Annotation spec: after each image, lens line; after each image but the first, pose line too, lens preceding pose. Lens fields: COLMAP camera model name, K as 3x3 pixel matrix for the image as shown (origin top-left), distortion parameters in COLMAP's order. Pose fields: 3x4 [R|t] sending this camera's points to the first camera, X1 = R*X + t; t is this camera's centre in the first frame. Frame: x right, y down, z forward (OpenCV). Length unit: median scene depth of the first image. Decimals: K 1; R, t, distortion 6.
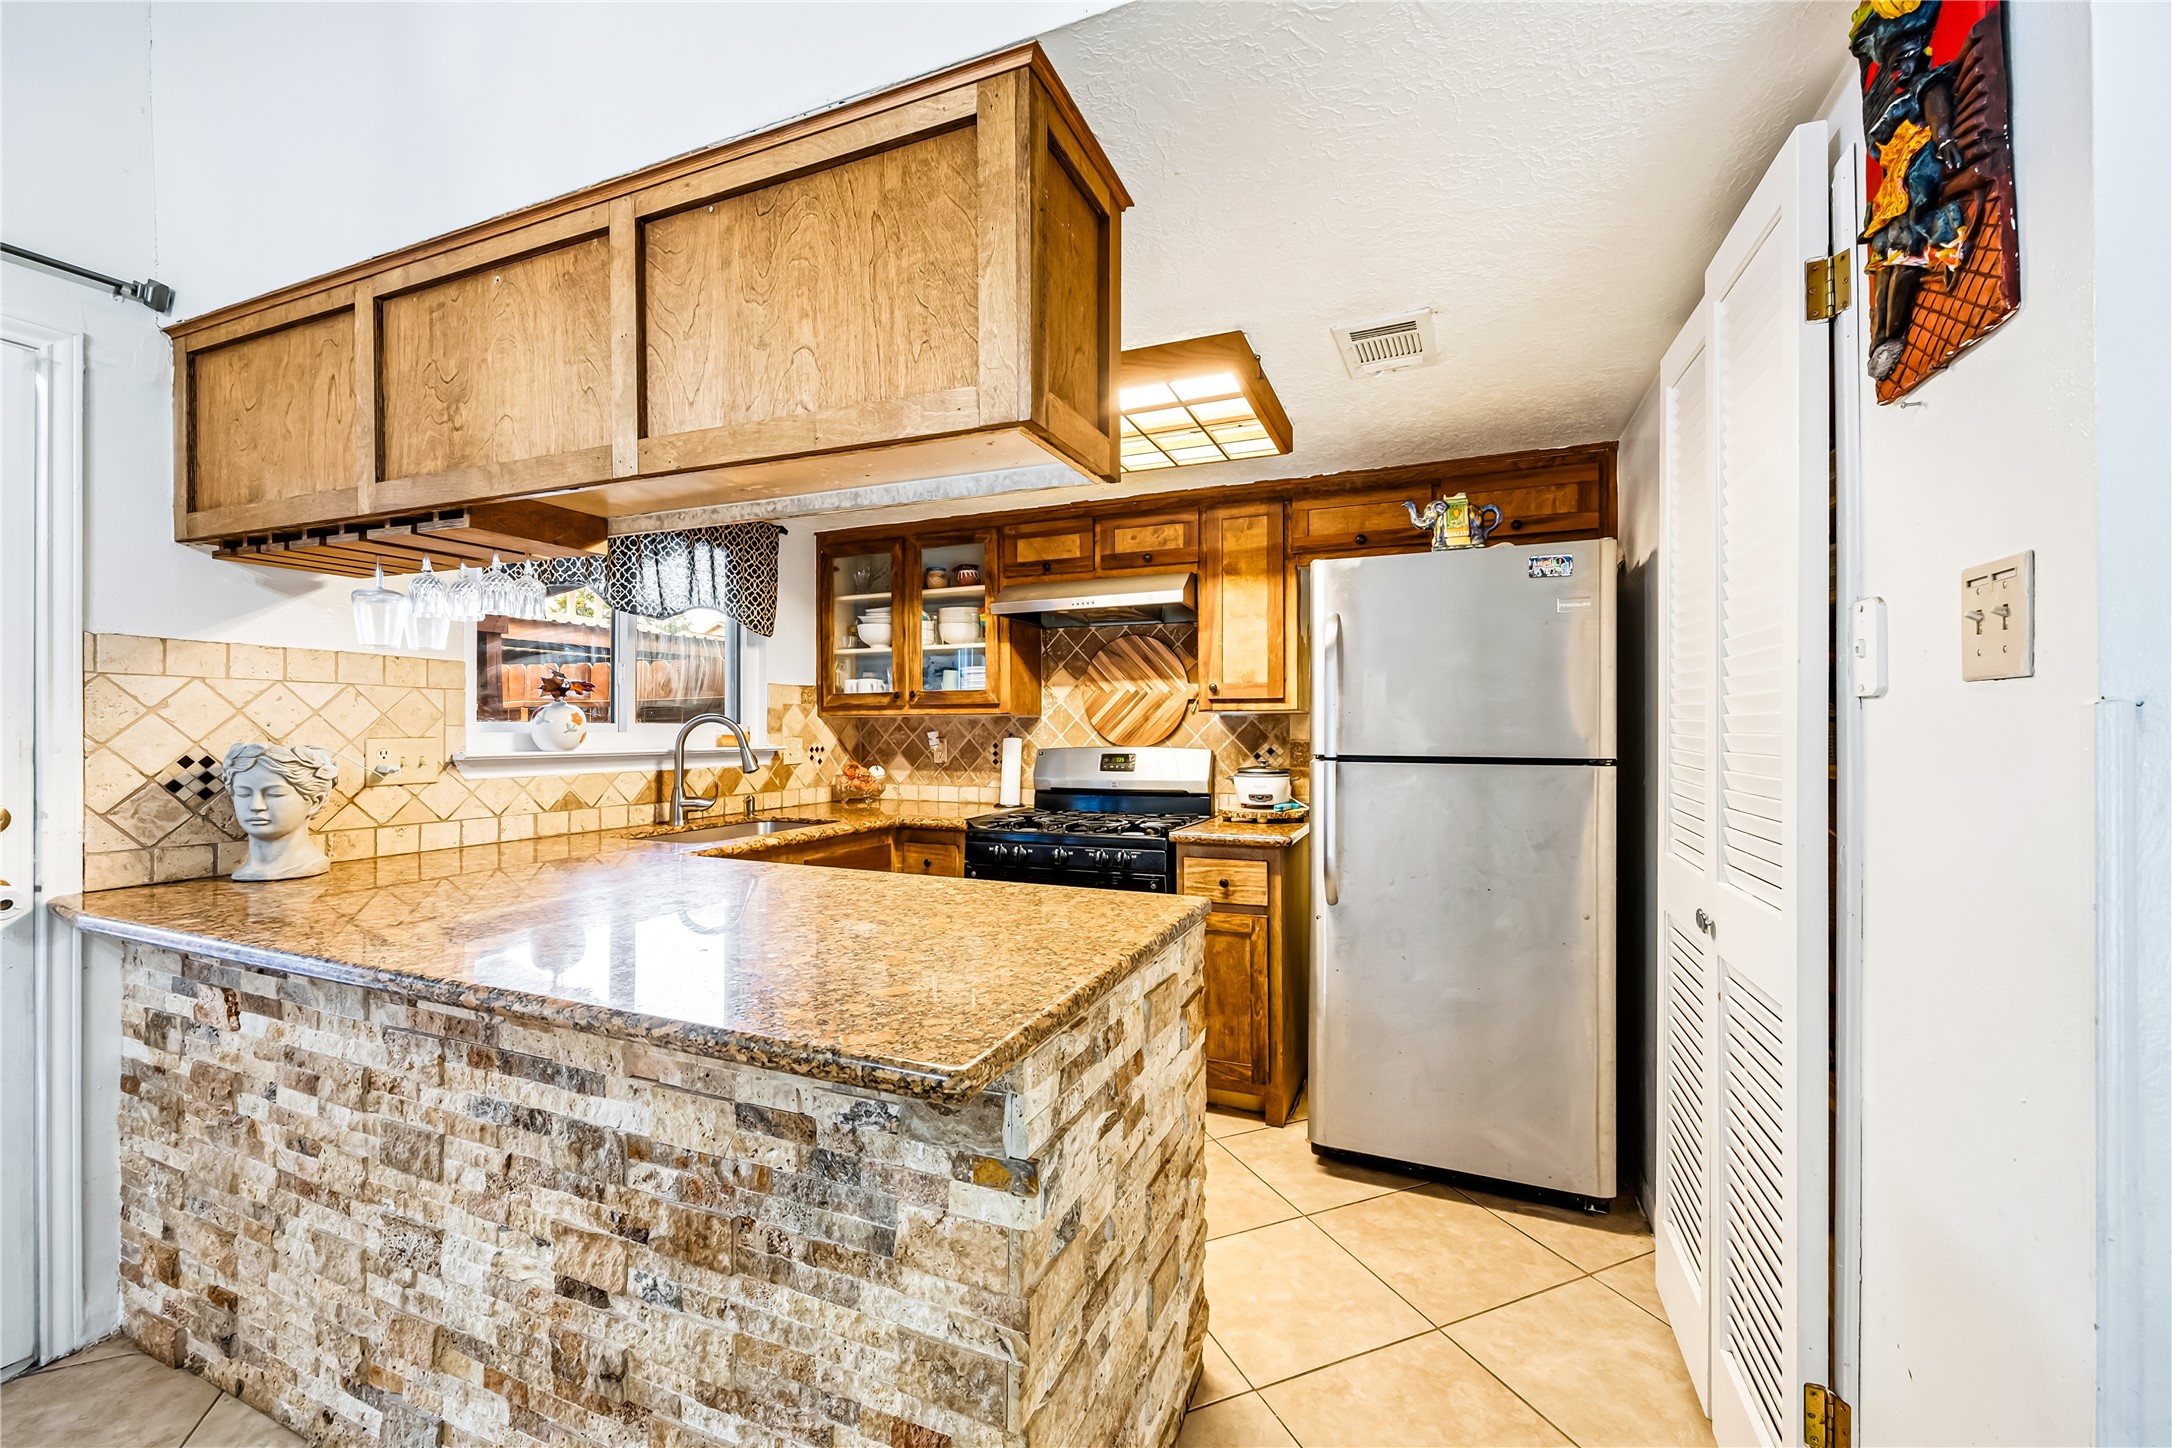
lens RADIAL K [[881.1, 0, 1081.6], [0, 881.1, 725.2], [0, 0, 1]] dist [0.008545, -0.002604]
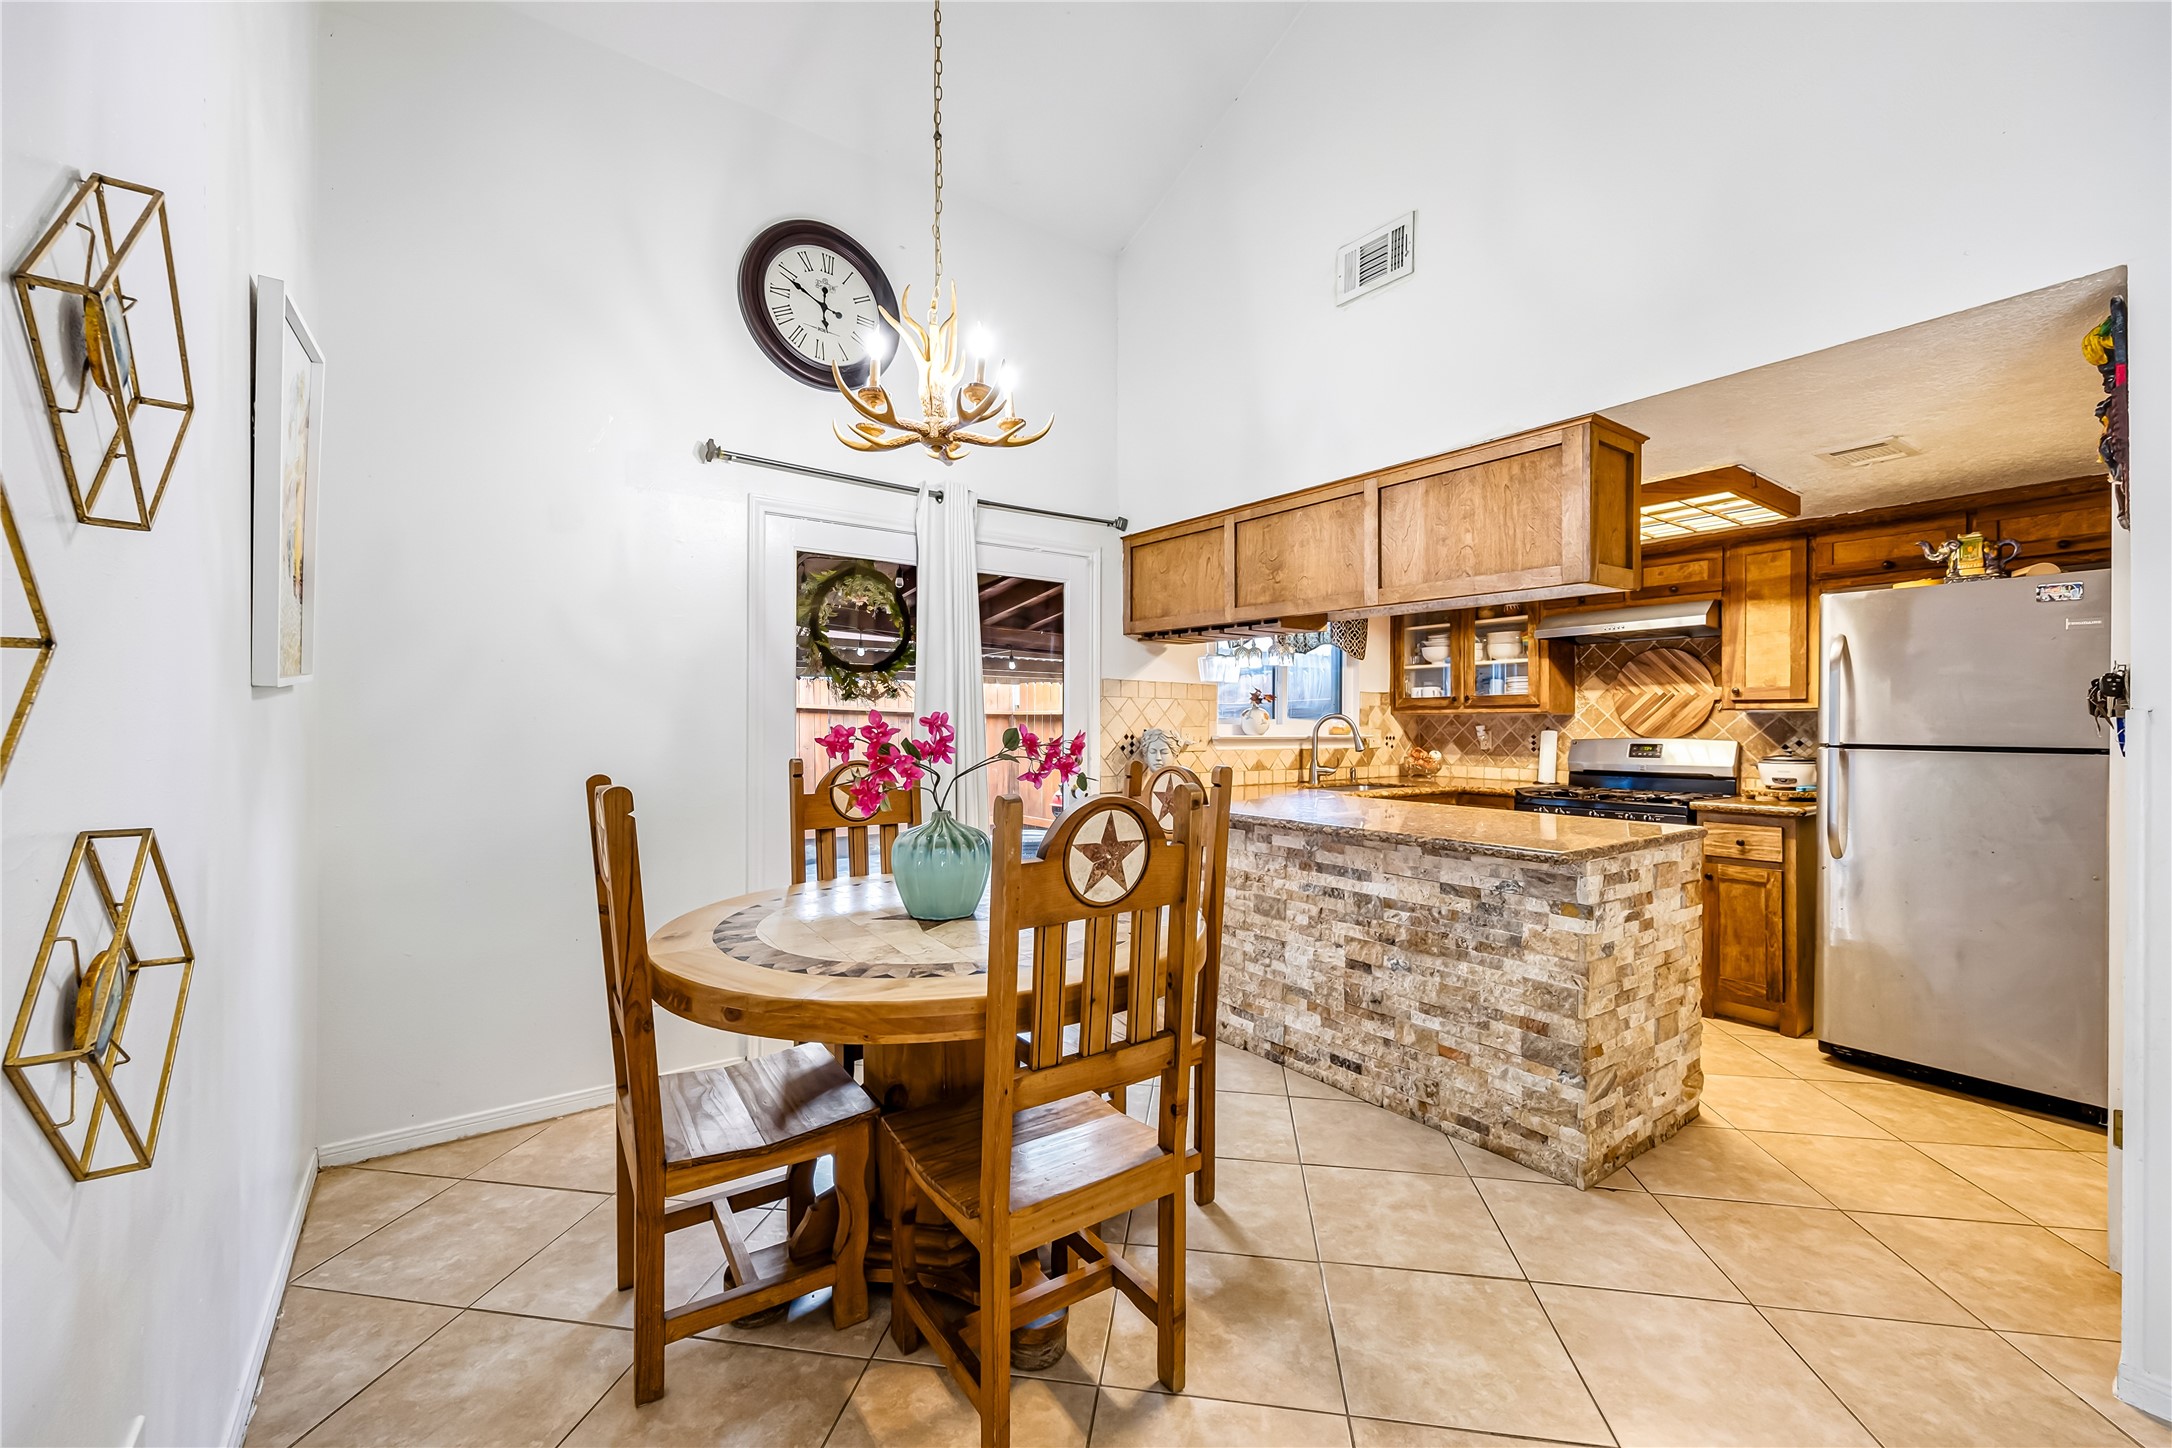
lens RADIAL K [[881.1, 0, 1086.3], [0, 881.1, 727.3], [0, 0, 1]] dist [0.008545, -0.002604]
pose [[0.861224, 0.005238, -0.508199, -0.010521], [-0.002018, 0.999974, 0.006888, 0.003680], [0.508222, -0.004906, 0.861212, -0.922542]]
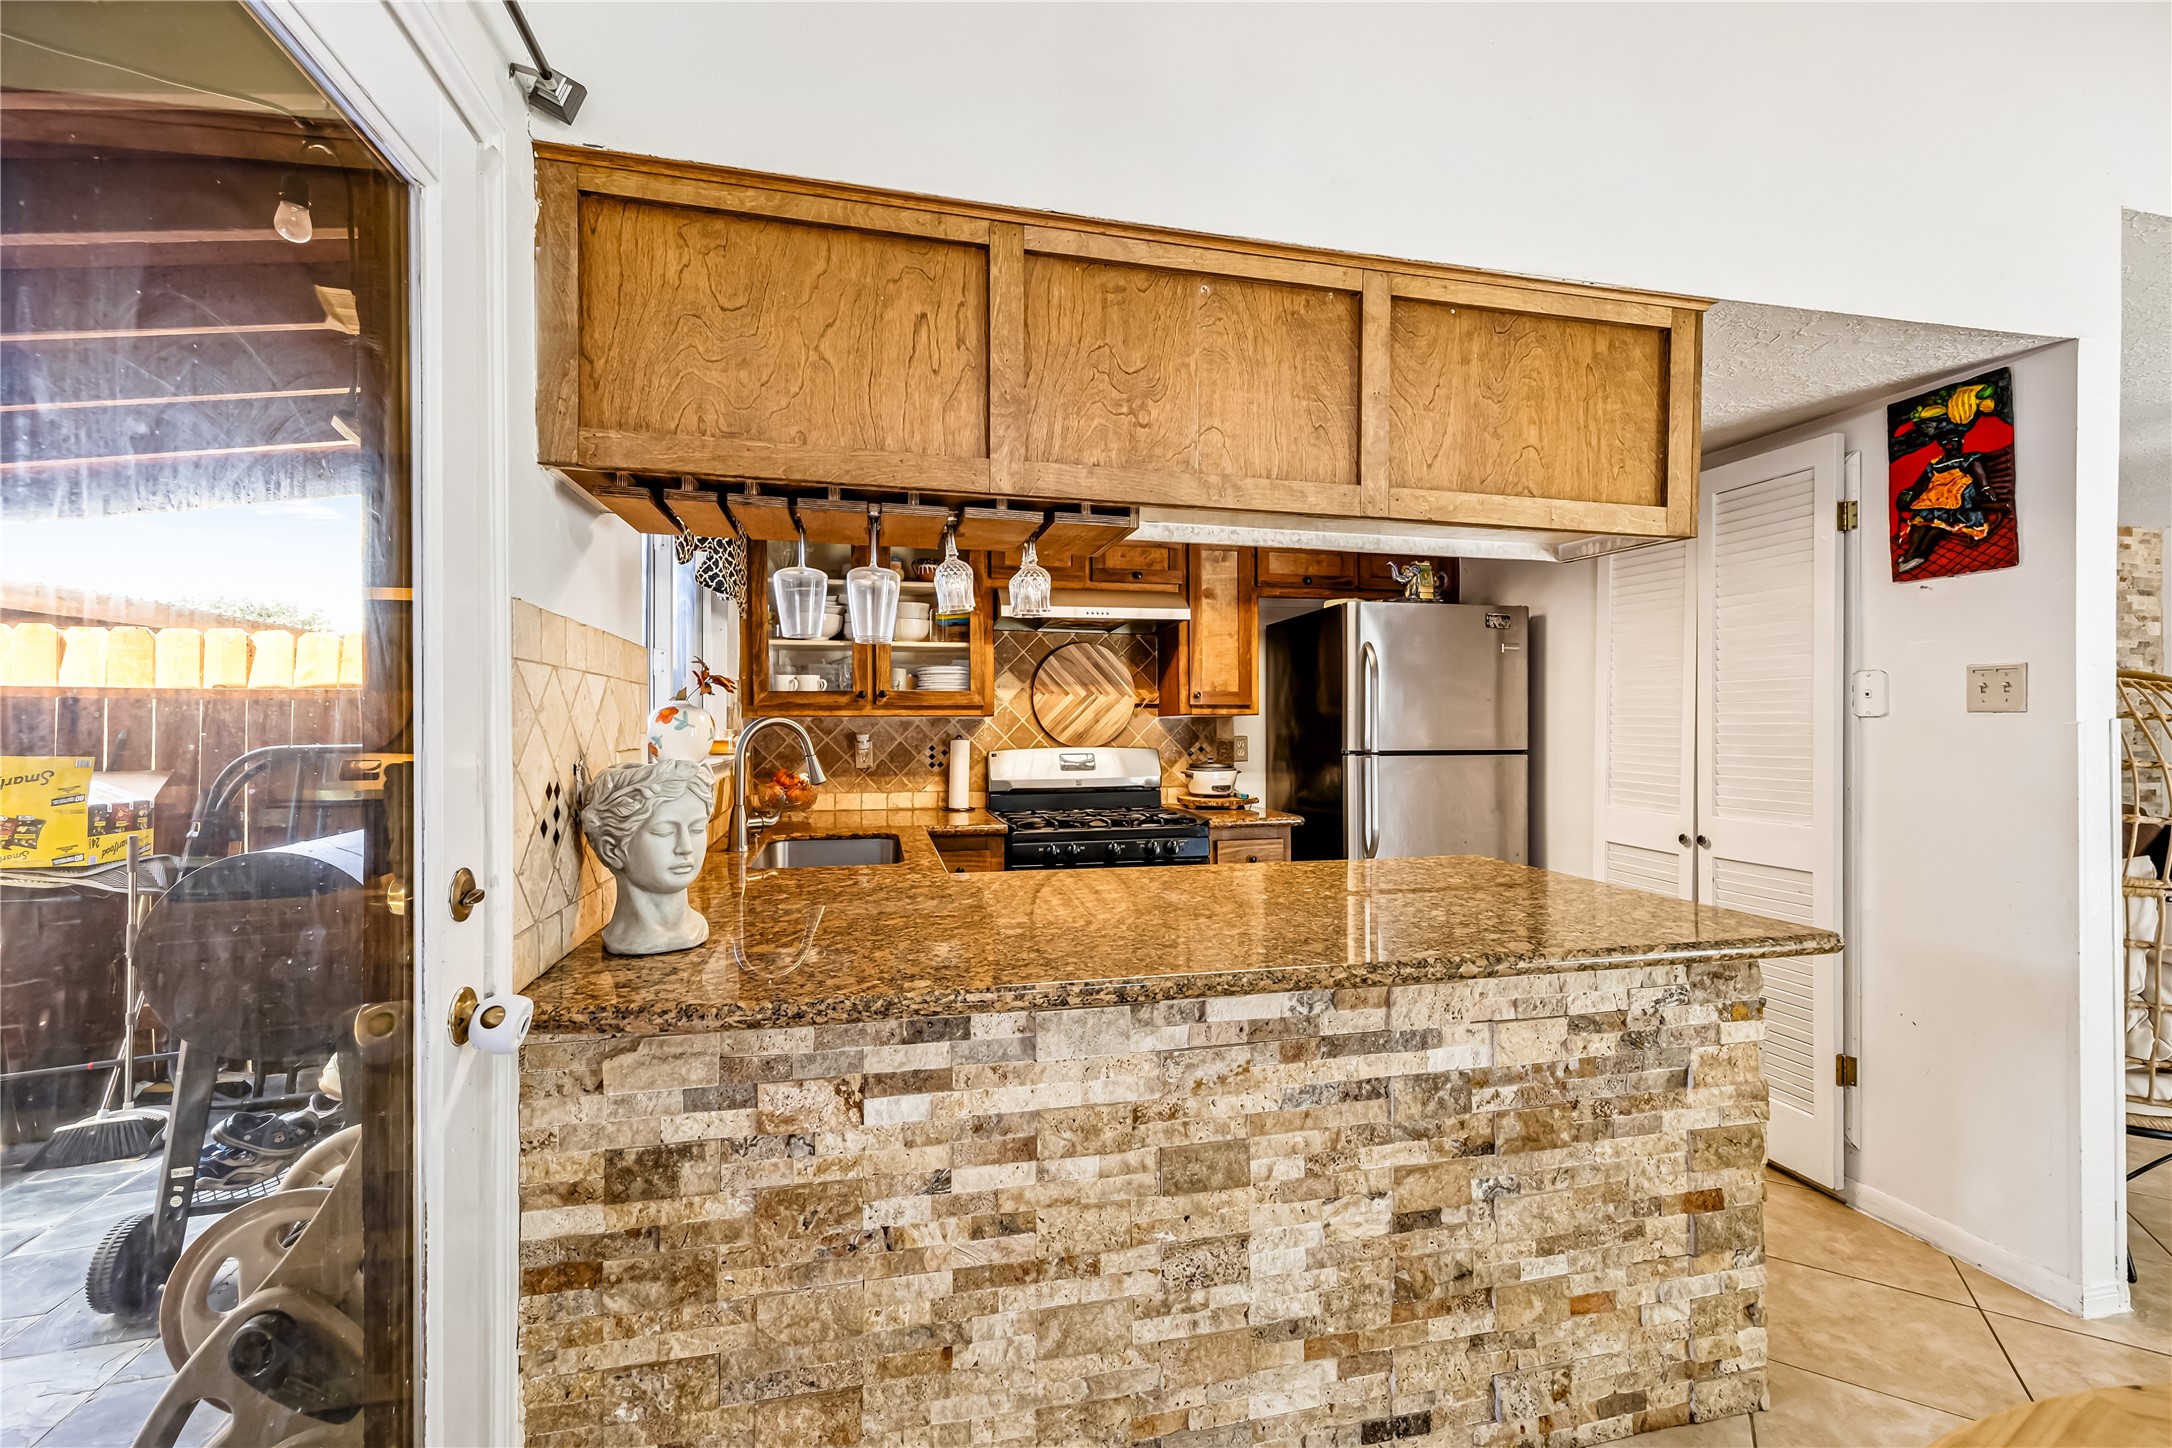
lens RADIAL K [[881.1, 0, 1079.5], [0, 881.1, 725.5], [0, 0, 1]] dist [0.008545, -0.002604]
pose [[0.808052, -0.003012, 0.589103, -1.121100], [0.001125, 0.999993, 0.003569, -0.011401], [-0.589110, -0.002221, 0.808050, 0.226371]]
